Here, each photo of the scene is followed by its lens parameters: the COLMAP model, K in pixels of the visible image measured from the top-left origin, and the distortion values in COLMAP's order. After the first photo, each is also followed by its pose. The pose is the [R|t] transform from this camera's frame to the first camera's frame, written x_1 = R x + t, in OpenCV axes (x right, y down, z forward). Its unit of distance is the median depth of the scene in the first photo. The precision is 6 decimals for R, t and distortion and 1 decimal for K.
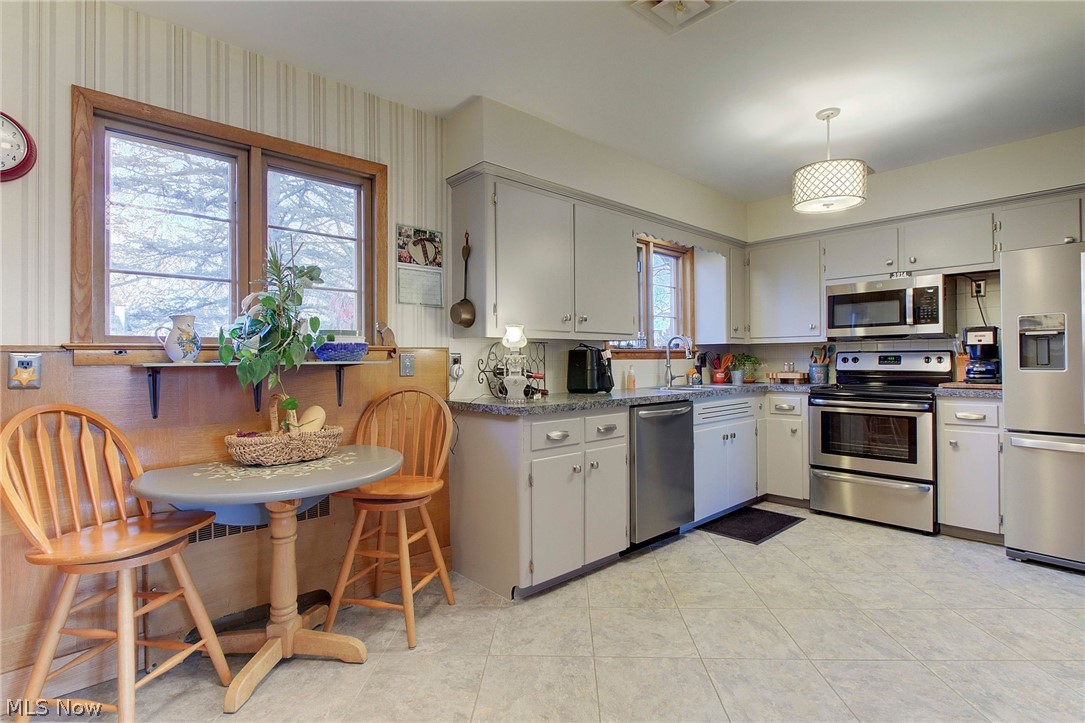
lens RADIAL K [[517.0, 0, 548.1], [0, 517.0, 342.7], [0, 0, 1]] dist [0.000520, 0.000441]
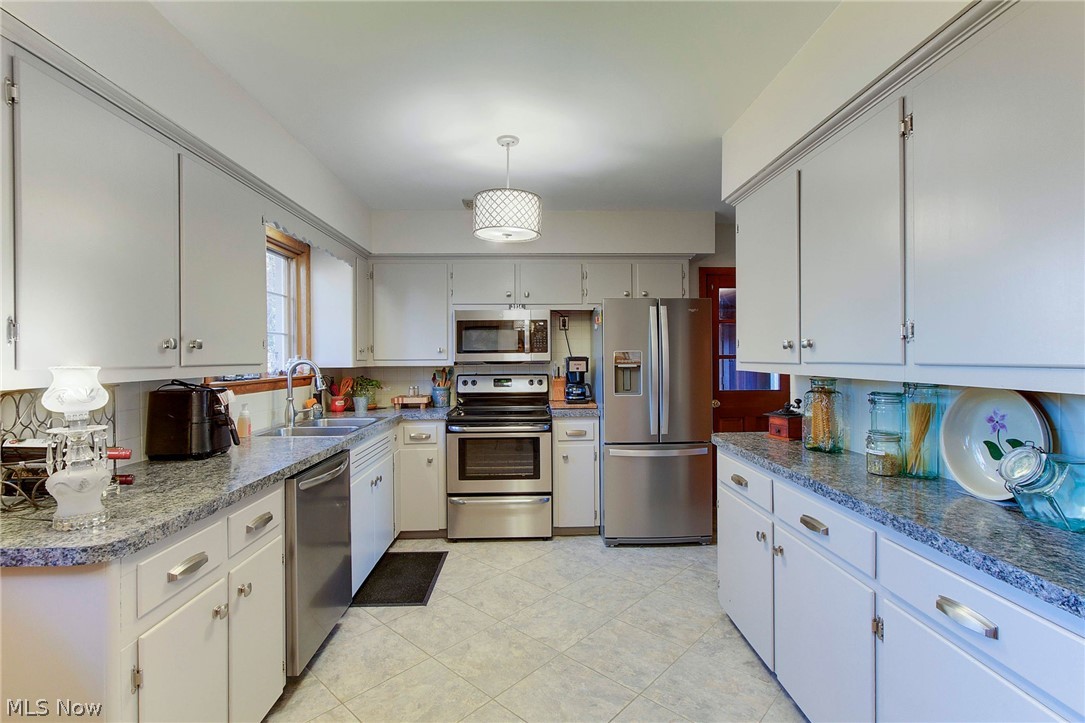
lens RADIAL K [[502.4, 0, 542.2], [0, 502.4, 354.1], [0, 0, 1]] dist [-0.001976, 0.000354]
pose [[0.660439, 0.005823, 0.750857, -0.100979], [-0.018543, 0.999791, 0.008556, -0.044315], [-0.750650, -0.019574, 0.660409, 0.272764]]
